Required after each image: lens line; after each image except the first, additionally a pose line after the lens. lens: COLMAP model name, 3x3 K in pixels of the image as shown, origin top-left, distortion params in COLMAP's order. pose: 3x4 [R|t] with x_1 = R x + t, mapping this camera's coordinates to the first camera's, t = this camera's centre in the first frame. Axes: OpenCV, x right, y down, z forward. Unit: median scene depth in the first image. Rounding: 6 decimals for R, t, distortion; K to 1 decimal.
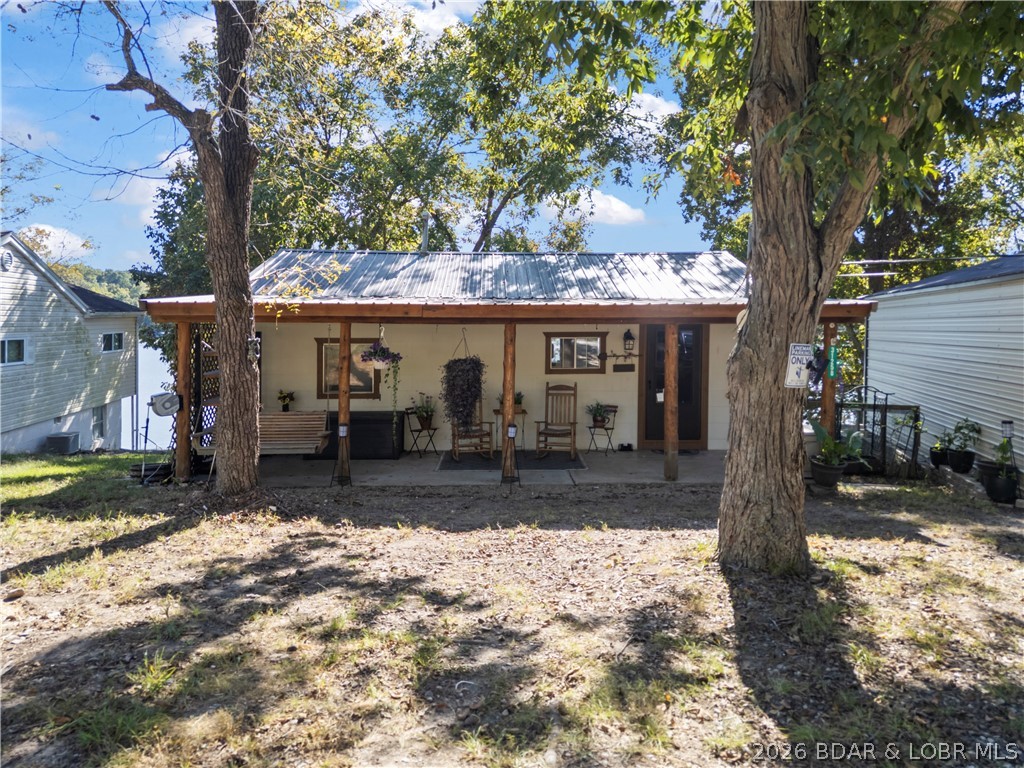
lens RADIAL K [[723.8, 0, 494.1], [0, 723.8, 357.1], [0, 0, 1]] dist [0.064636, -0.067541]
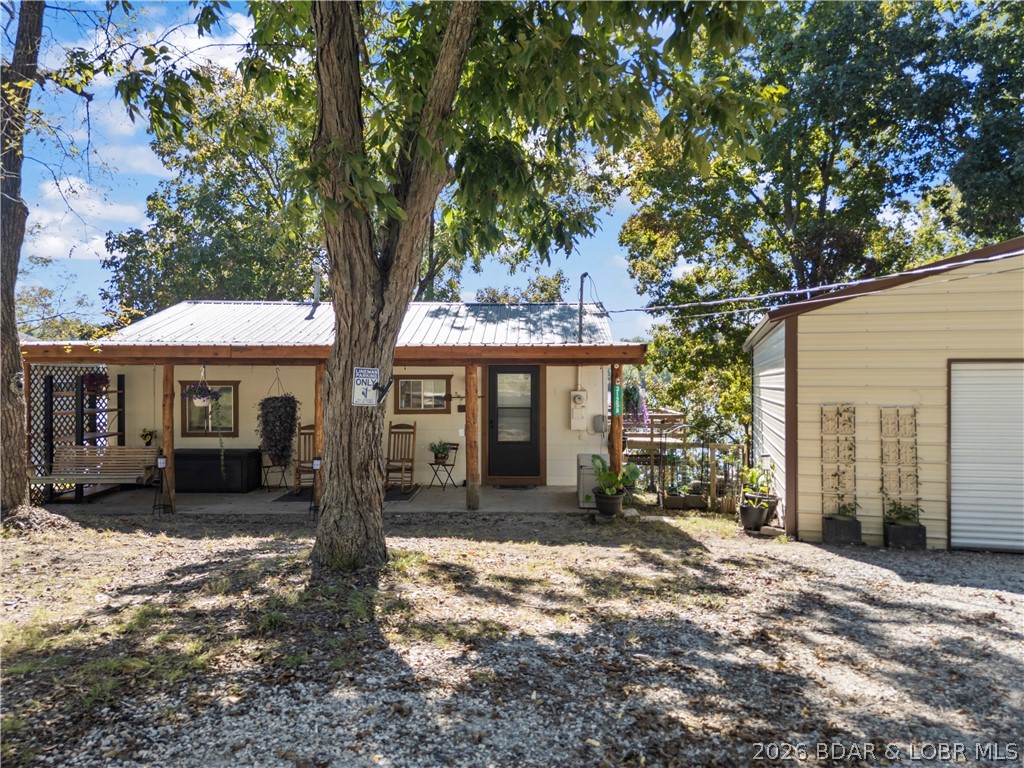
lens RADIAL K [[711.6, 0, 511.8], [0, 711.6, 379.8], [0, 0, 1]] dist [0.071575, -0.071430]
pose [[0.999696, -0.005623, -0.024007, 0.283199], [0.004537, 0.998973, -0.045079, 0.022021], [0.024236, 0.044956, 0.998695, -0.047694]]
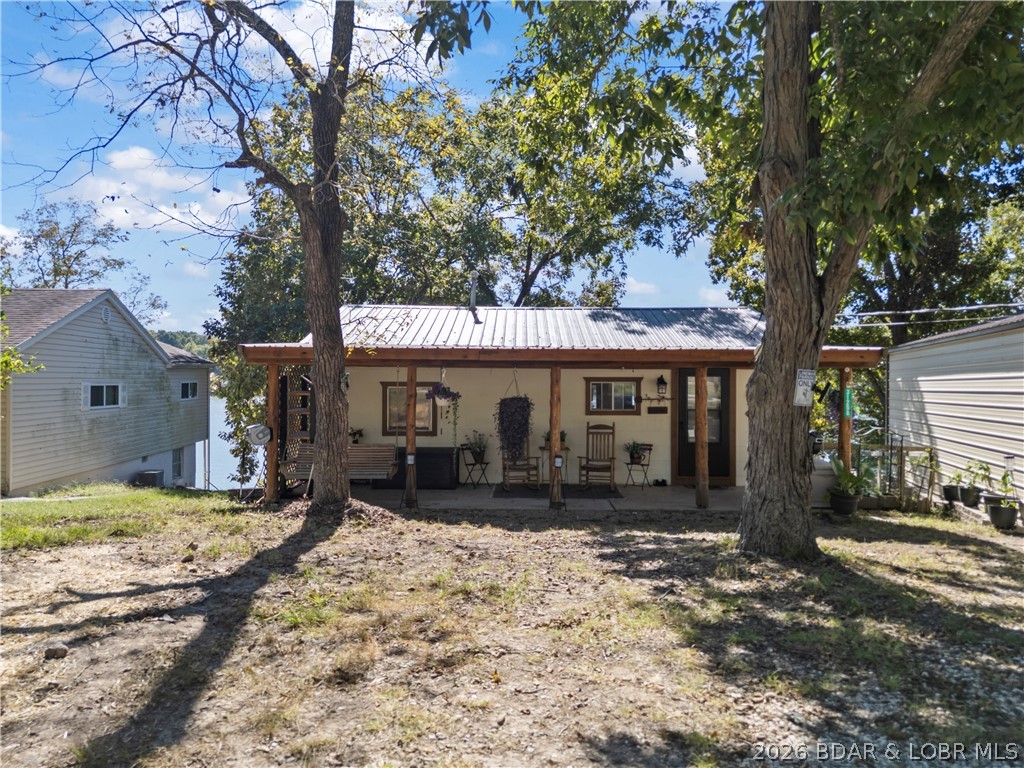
lens RADIAL K [[707.1, 0, 512.0], [0, 707.1, 384.0], [0, 0, 1]] dist [0.055999, -0.059683]
pose [[0.999763, -0.000570, -0.021764, -0.018954], [-0.000388, 0.999033, -0.043967, 0.024389], [0.021768, 0.043966, 0.998796, -0.082063]]
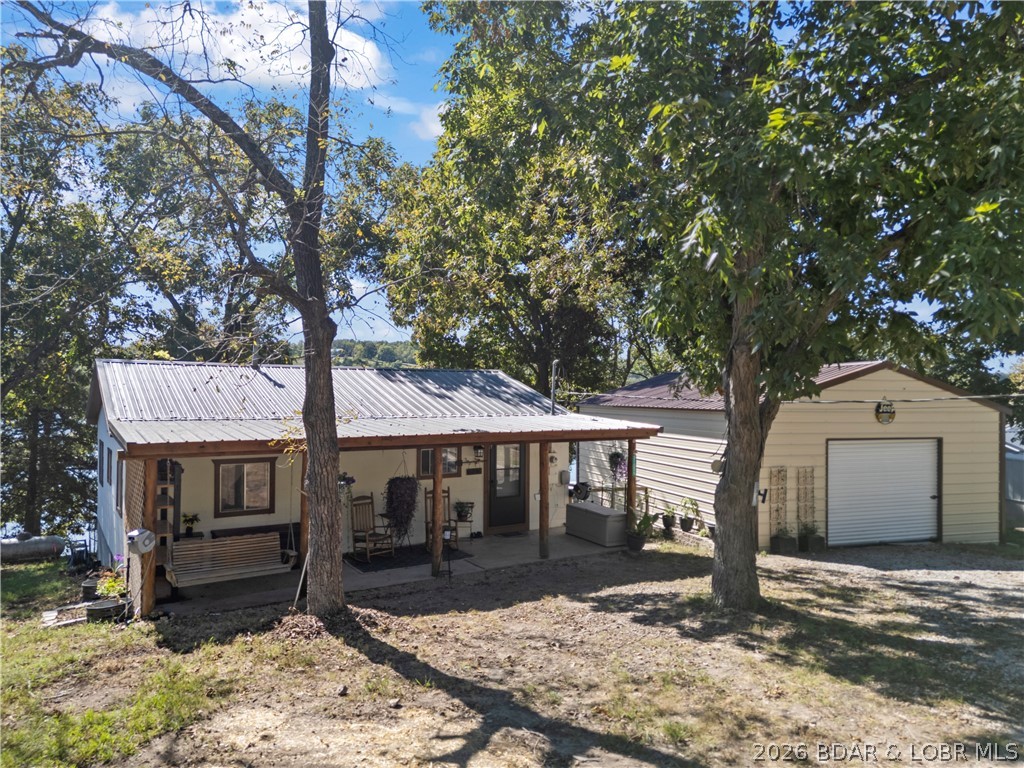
lens RADIAL K [[707.1, 0, 512.0], [0, 707.1, 384.0], [0, 0, 1]] dist [0.055999, -0.059683]
pose [[0.858594, 0.008020, 0.512593, -0.418499], [0.023528, 0.998208, -0.055027, -0.070569], [-0.512115, 0.059306, 0.856867, -0.103833]]
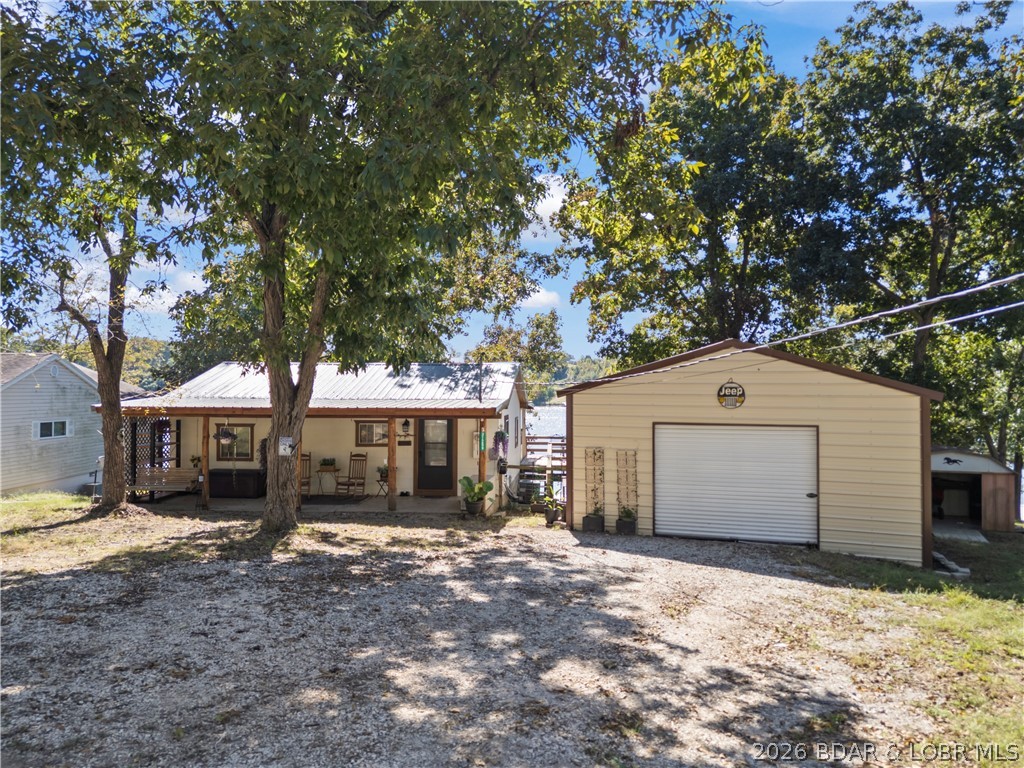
lens RADIAL K [[707.1, 0, 512.0], [0, 707.1, 384.0], [0, 0, 1]] dist [0.055999, -0.059683]
pose [[0.995866, -0.003831, -0.090749, 0.580597], [-0.001551, 0.998247, -0.059164, -0.023419], [0.090816, 0.059061, 0.994115, -0.541413]]
